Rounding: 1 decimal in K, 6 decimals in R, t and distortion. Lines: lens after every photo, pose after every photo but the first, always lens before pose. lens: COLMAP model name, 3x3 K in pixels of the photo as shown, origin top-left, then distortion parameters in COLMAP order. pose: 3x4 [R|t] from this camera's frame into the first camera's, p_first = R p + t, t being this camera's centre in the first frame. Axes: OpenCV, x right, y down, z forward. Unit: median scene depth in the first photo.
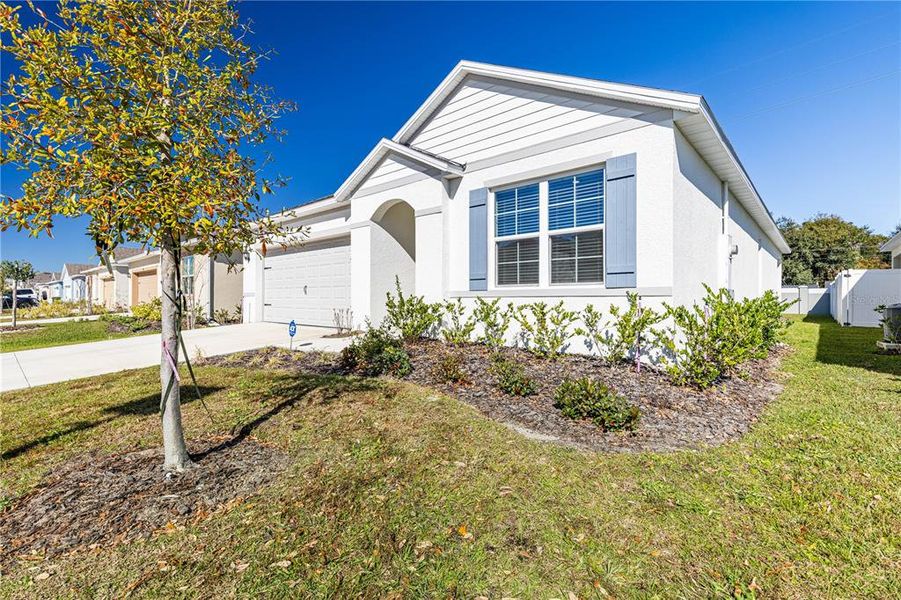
lens RADIAL K [[405.9, 0, 447.8], [0, 405.9, 298.3], [0, 0, 1]] dist [0.002678, 0.000199]
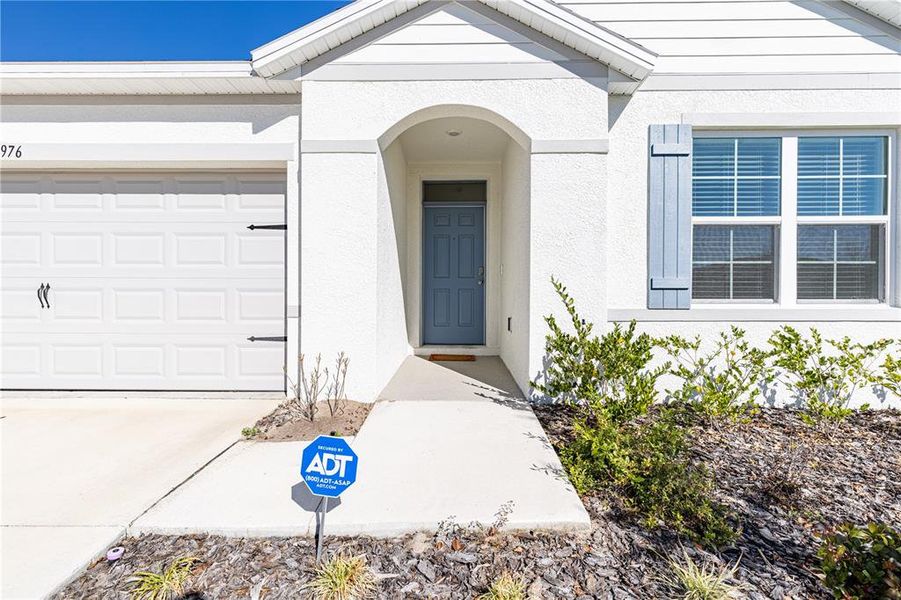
lens RADIAL K [[405.9, 0, 447.8], [0, 405.9, 298.3], [0, 0, 1]] dist [0.002678, 0.000199]
pose [[0.759159, -0.005873, 0.650879, -0.559678], [-0.002952, 0.999918, 0.012465, -0.043151], [-0.650898, -0.011384, 0.759079, 0.839581]]
